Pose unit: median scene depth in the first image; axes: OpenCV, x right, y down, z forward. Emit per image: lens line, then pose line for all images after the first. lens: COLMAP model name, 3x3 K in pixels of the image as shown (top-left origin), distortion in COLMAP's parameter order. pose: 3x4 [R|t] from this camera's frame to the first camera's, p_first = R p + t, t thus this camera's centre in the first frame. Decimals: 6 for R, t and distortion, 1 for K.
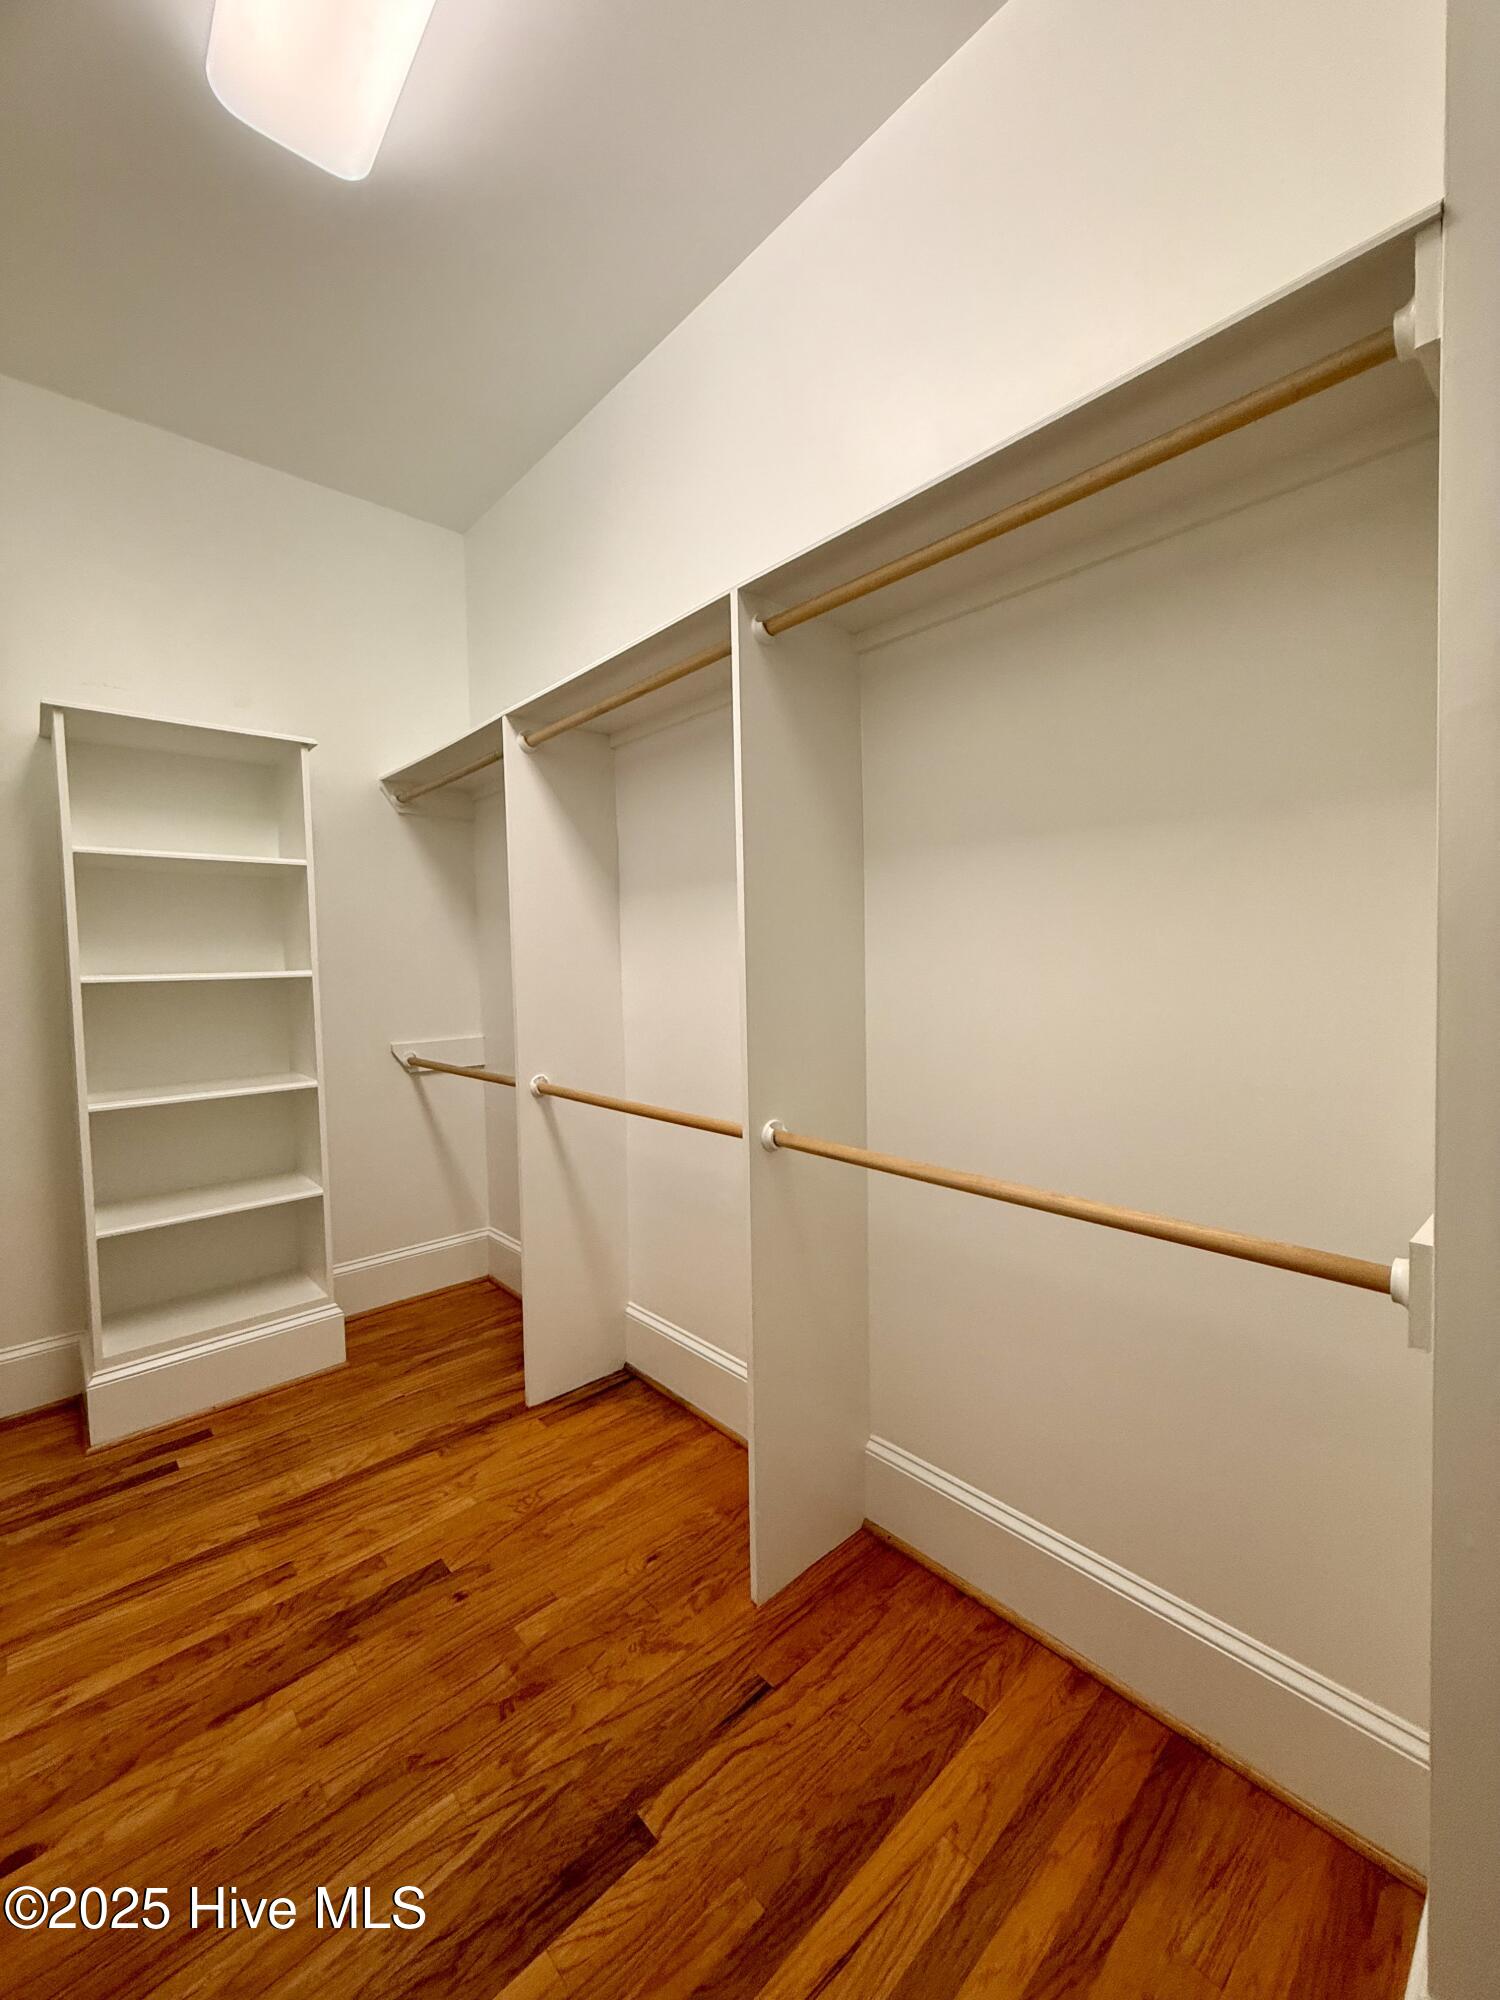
lens RADIAL K [[795.1, 0, 751.3], [0, 795.1, 994.9], [0, 0, 1]] dist [-0.000382, 0.000104]
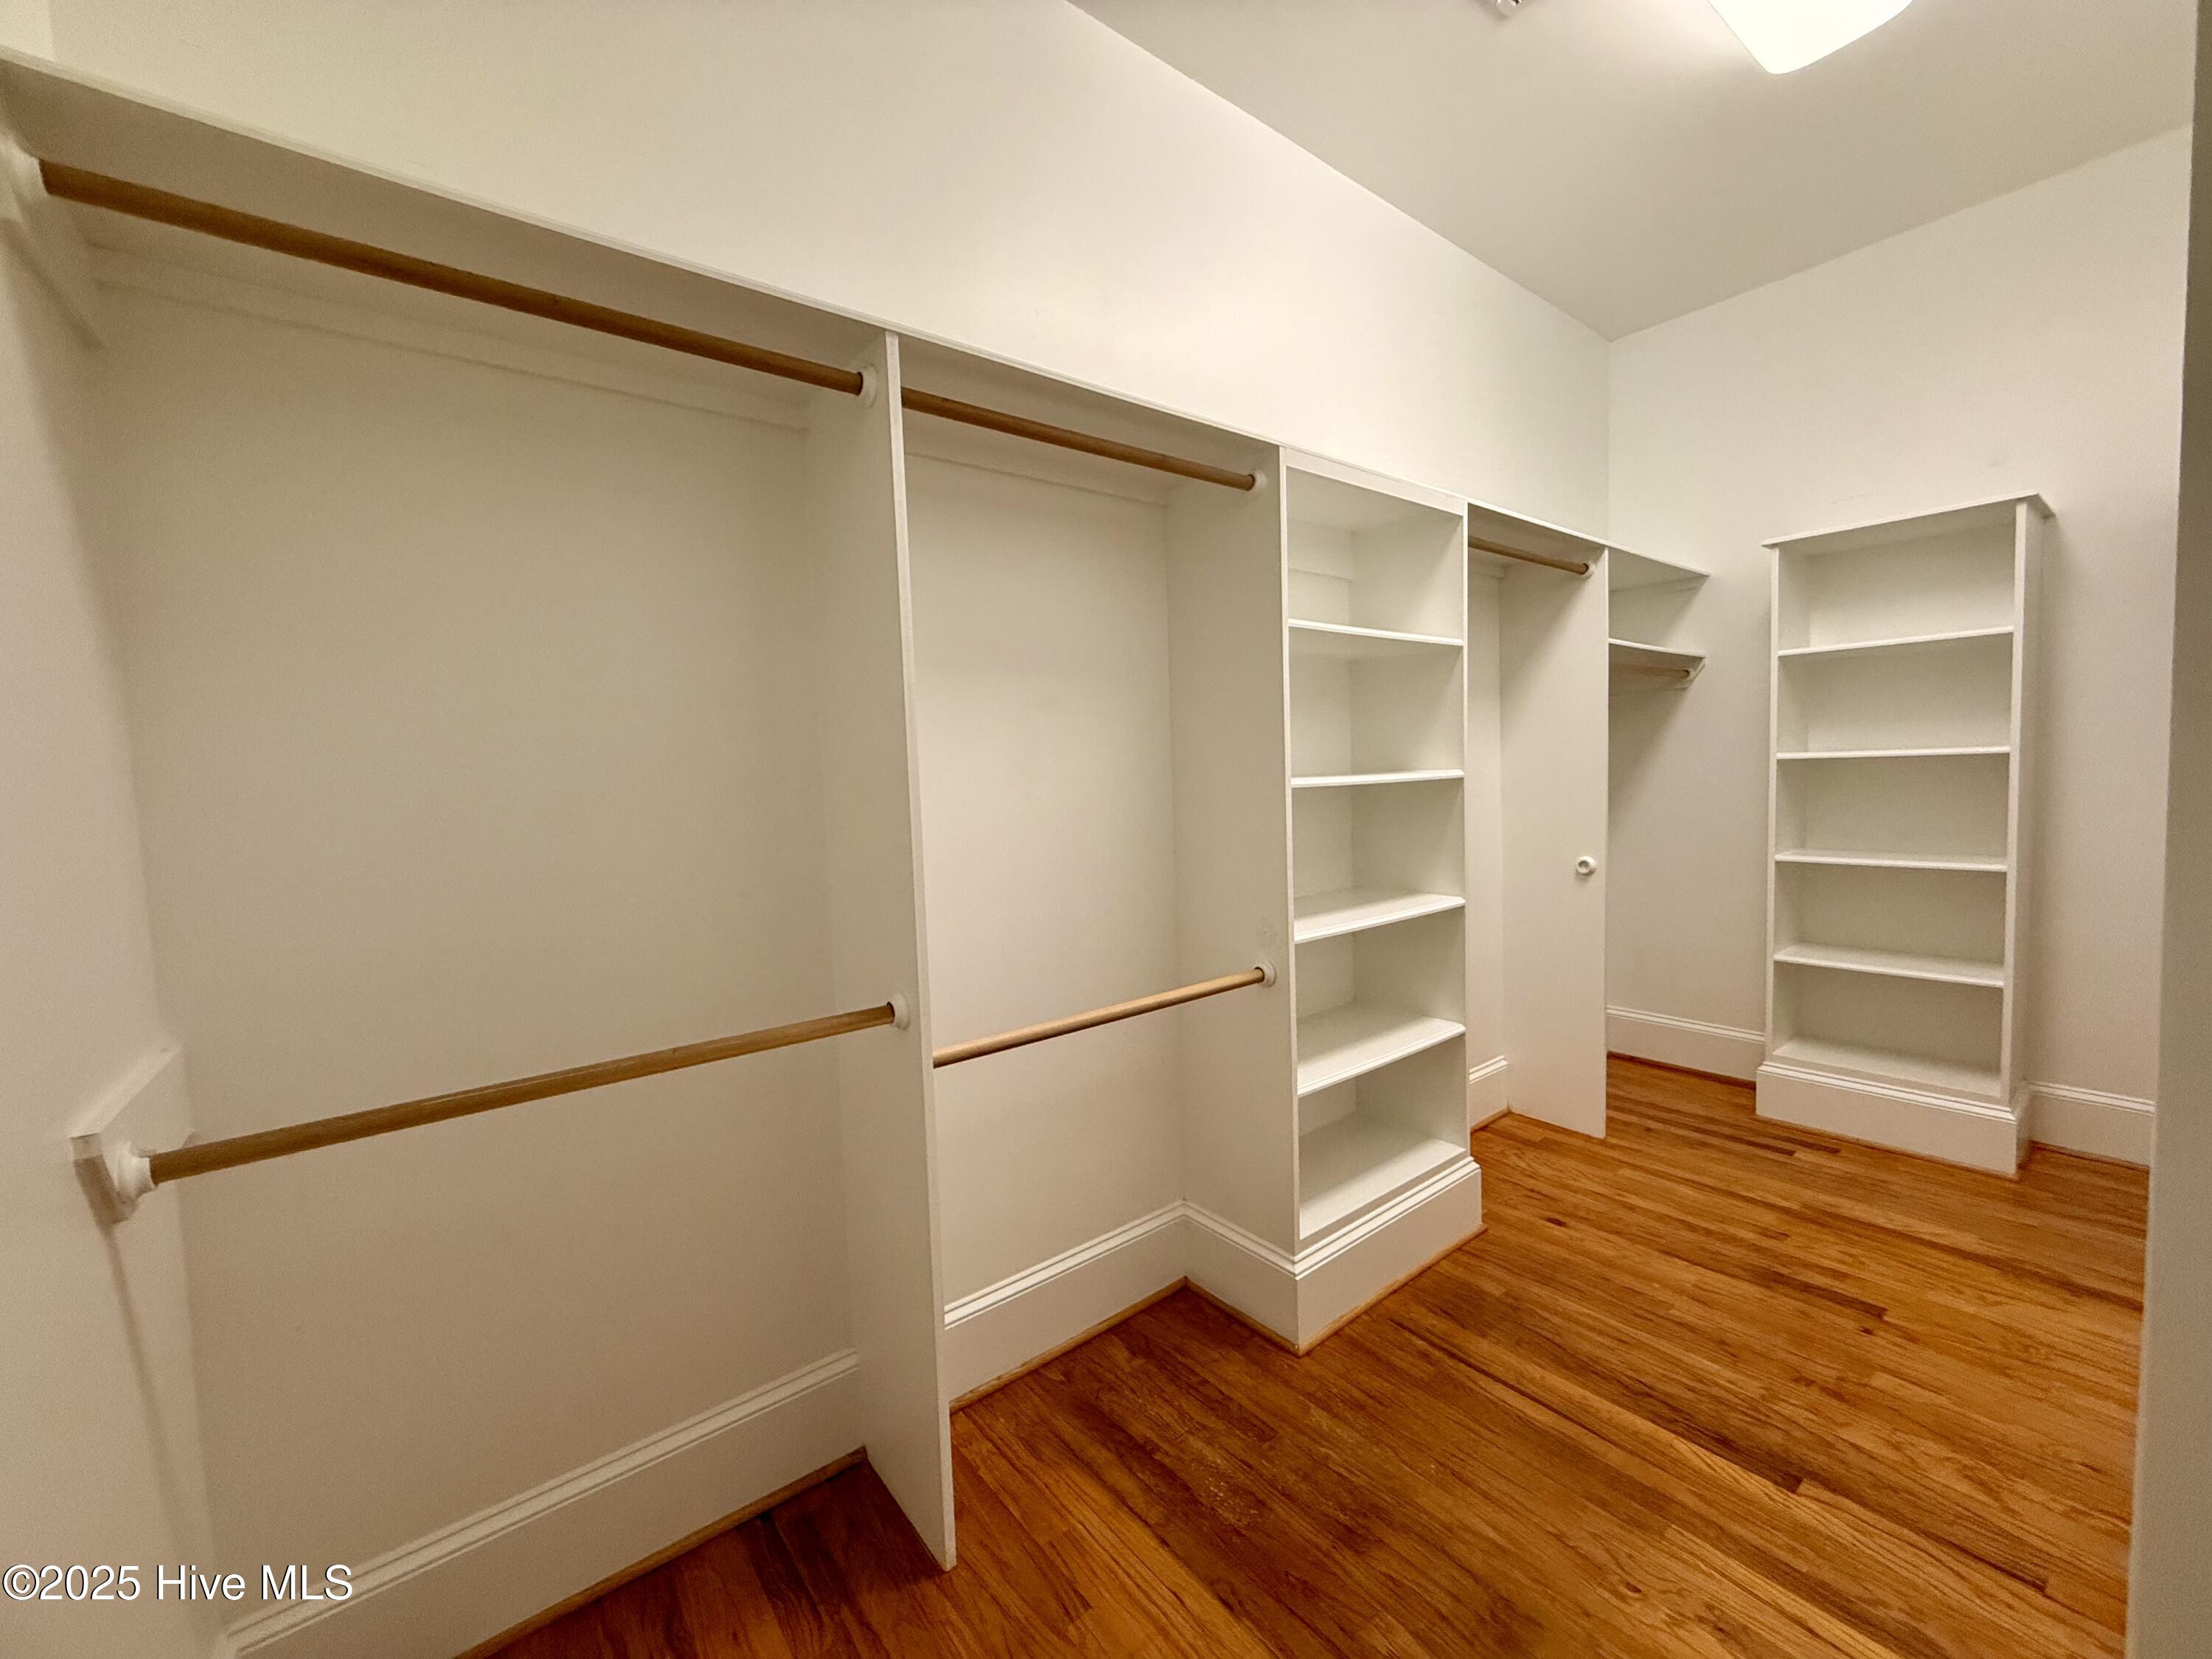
lens RADIAL K [[879.4, 0, 1099.2], [0, 879.4, 829.2], [0, 0, 1]] dist [-0.000382, 0.000104]
pose [[-0.076918, 0.089350, -0.993026, 0.860478], [-0.005777, 0.995920, 0.090058, -0.032258], [0.997021, 0.012664, -0.076088, 0.031978]]
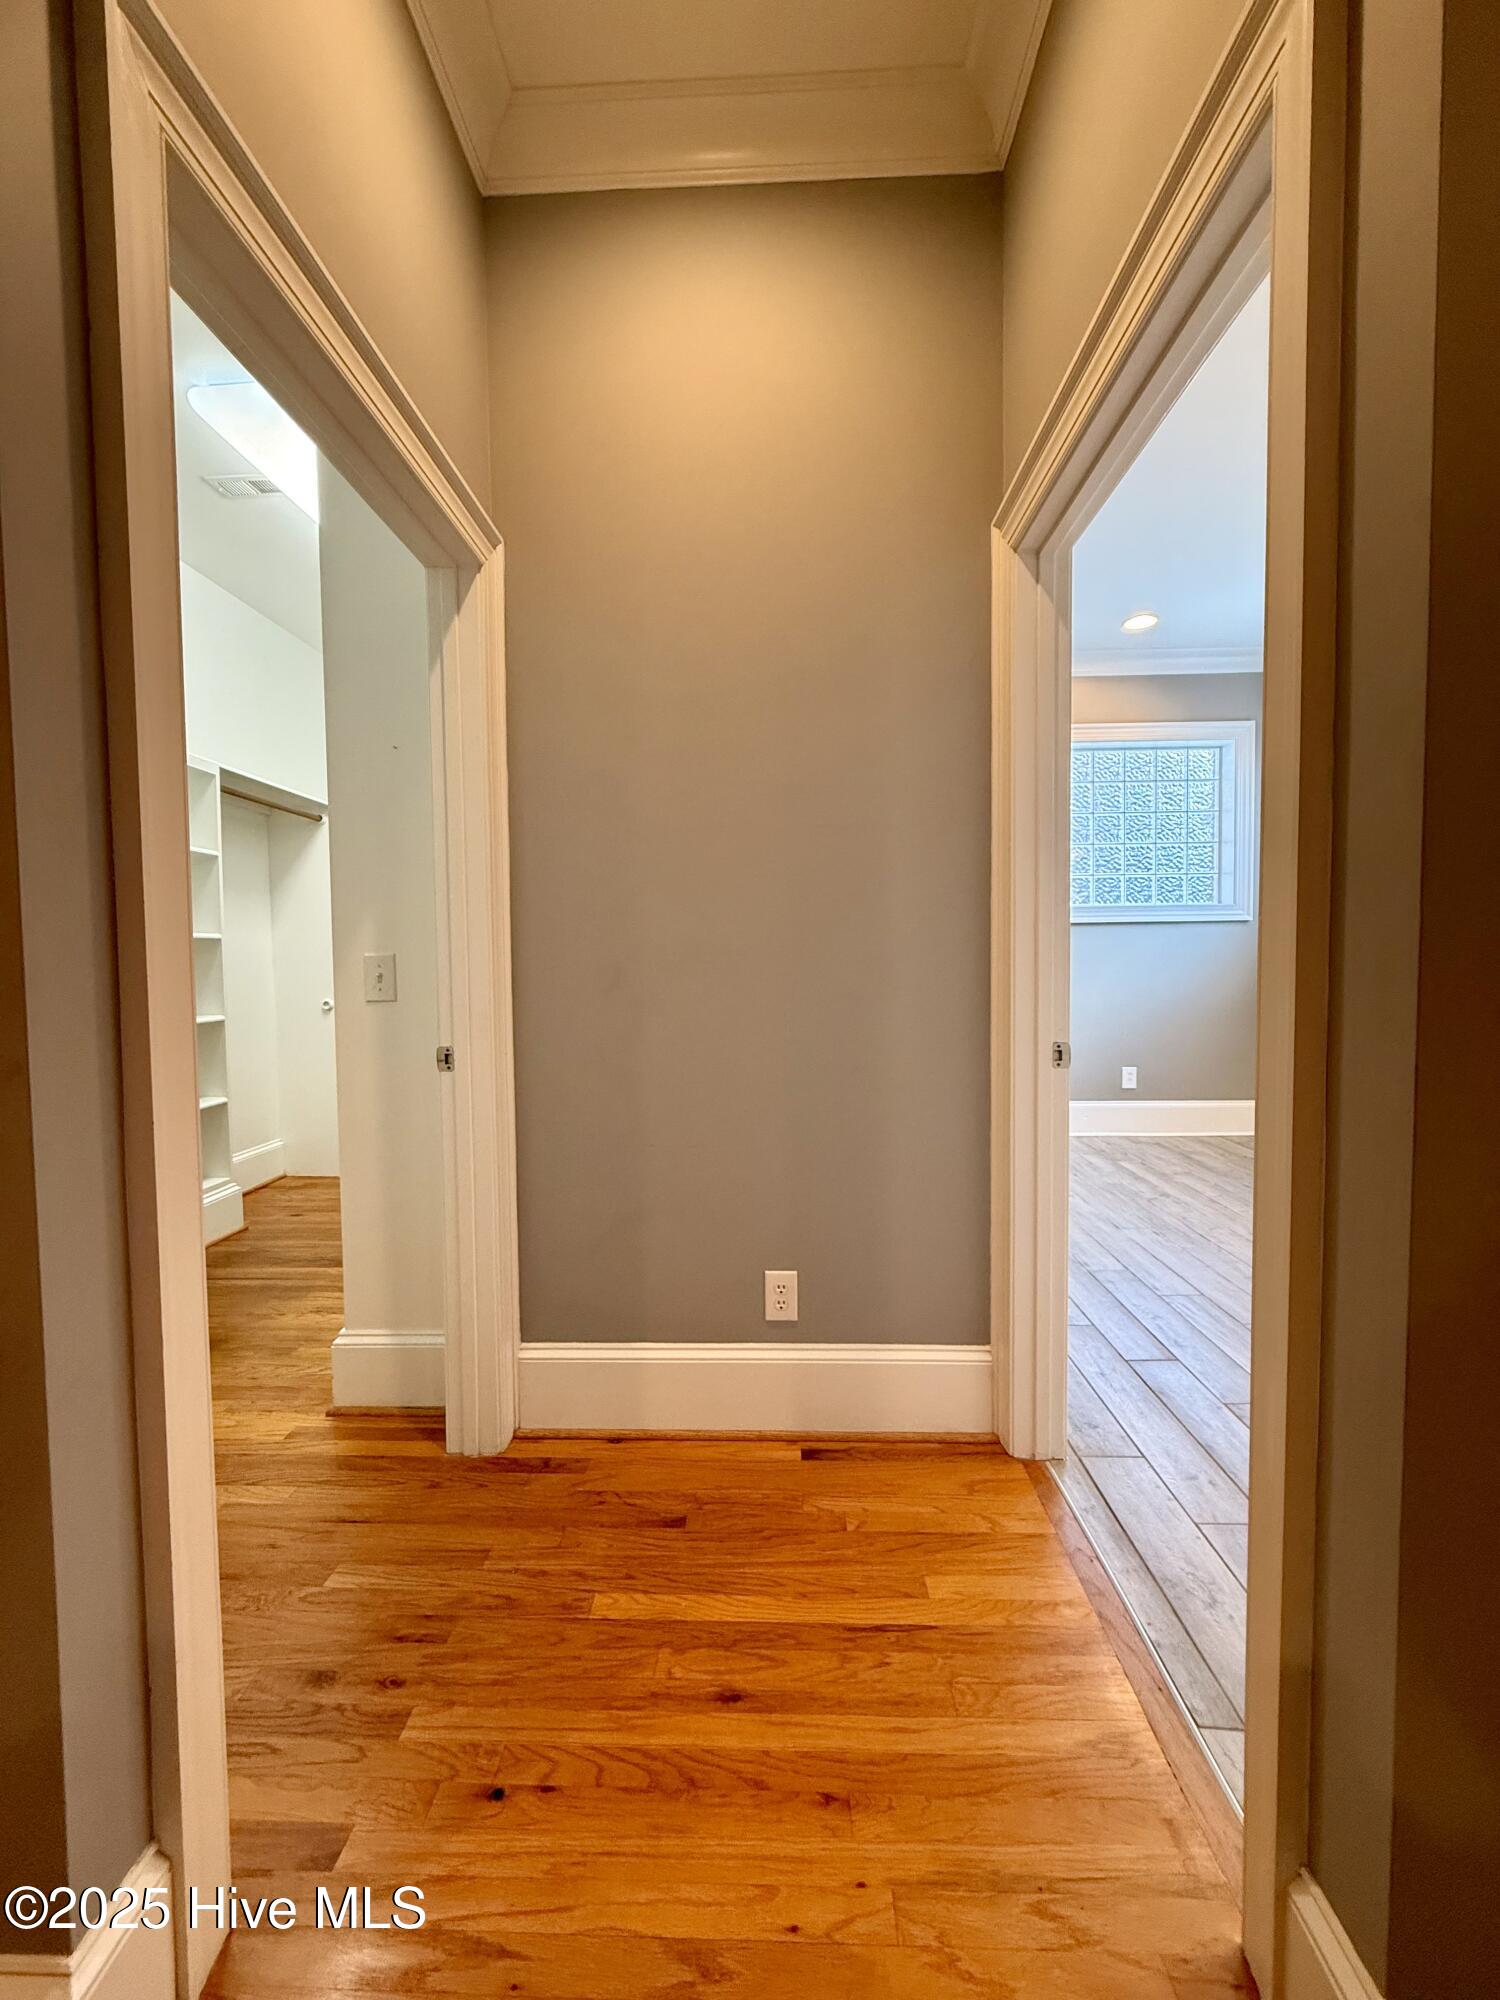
lens RADIAL K [[795.1, 0, 750.4], [0, 795.1, 1000.6], [0, 0, 1]] dist [-0.000382, 0.000104]
pose [[0.713674, 0.049614, -0.698718, 1.813604], [-0.037733, 0.998763, 0.032379, 0.052406], [0.699461, 0.003257, 0.714664, 0.003651]]
